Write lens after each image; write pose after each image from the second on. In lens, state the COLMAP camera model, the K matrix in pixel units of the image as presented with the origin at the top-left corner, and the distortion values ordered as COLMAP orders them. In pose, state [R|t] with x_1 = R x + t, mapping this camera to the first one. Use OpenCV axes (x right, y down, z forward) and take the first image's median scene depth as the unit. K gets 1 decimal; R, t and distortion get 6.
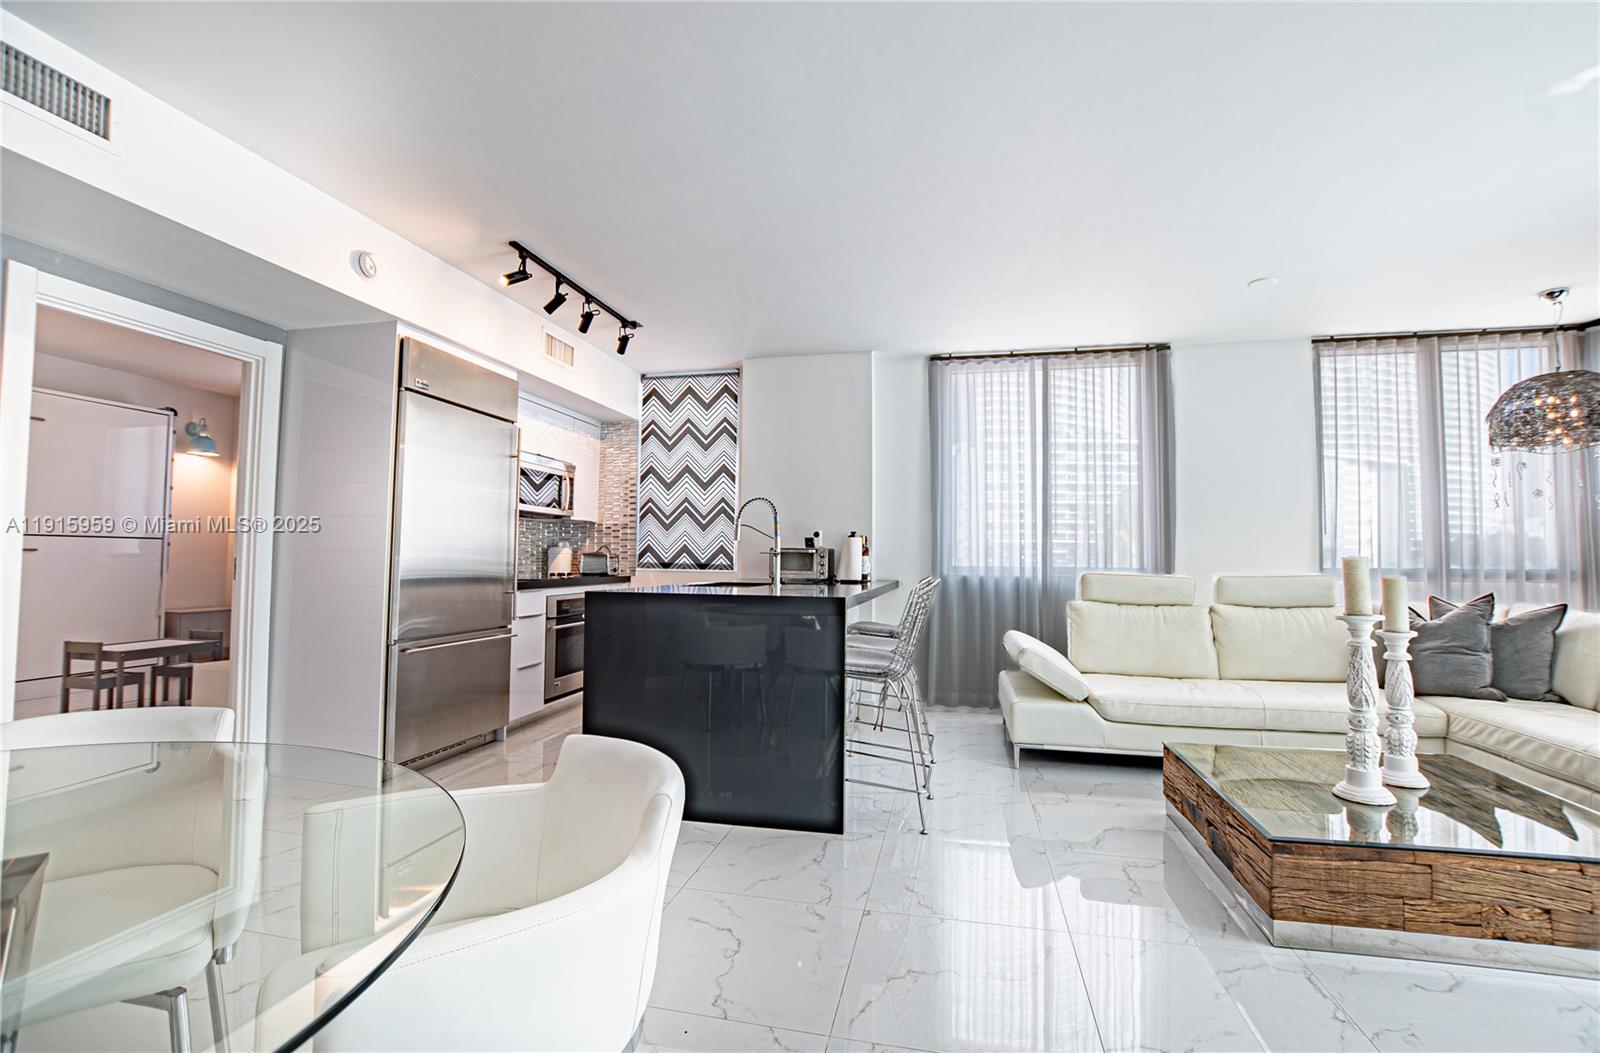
lens RADIAL K [[721.2, 0, 800.0], [0, 721.2, 526.5], [0, 0, 1]] dist [-0.026691, 0.007378]
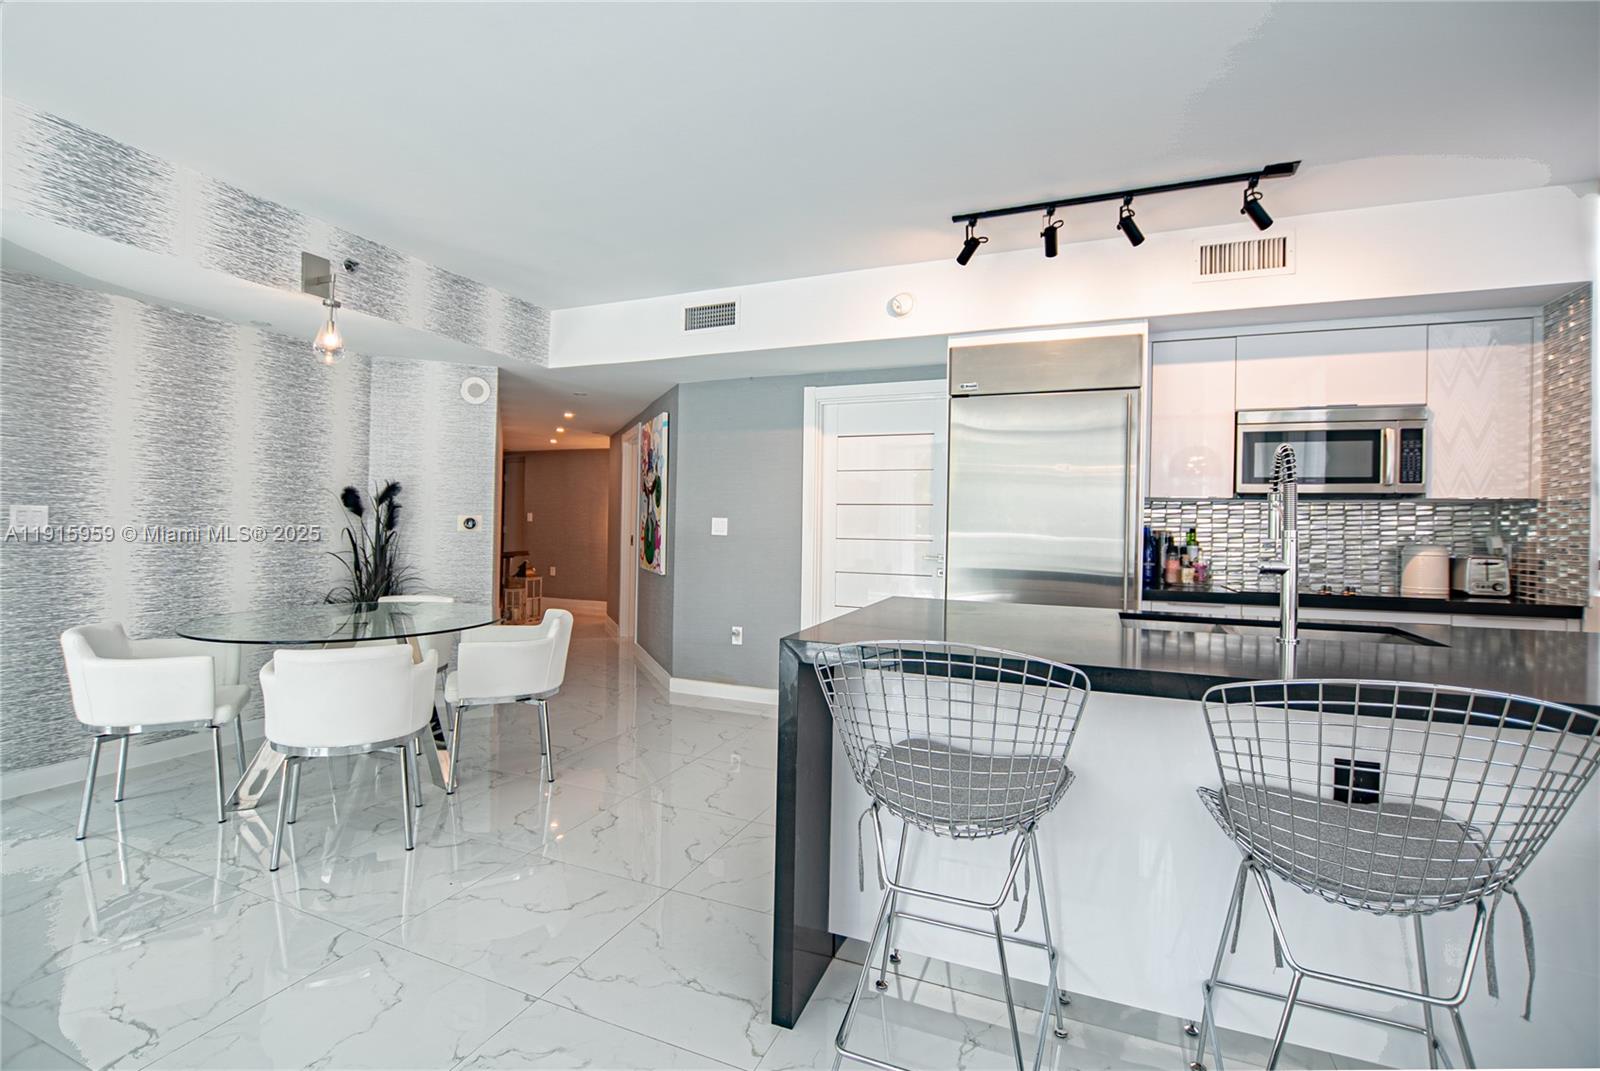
lens RADIAL K [[713.1, 0, 797.7], [0, 713.1, 533.7], [0, 0, 1]] dist [-0.035177, 0.005821]
pose [[-0.180824, 0.001384, -0.983514, 0.530287], [0.027503, 0.999615, -0.003650, 0.011919], [0.983131, -0.027709, -0.180793, 0.934946]]
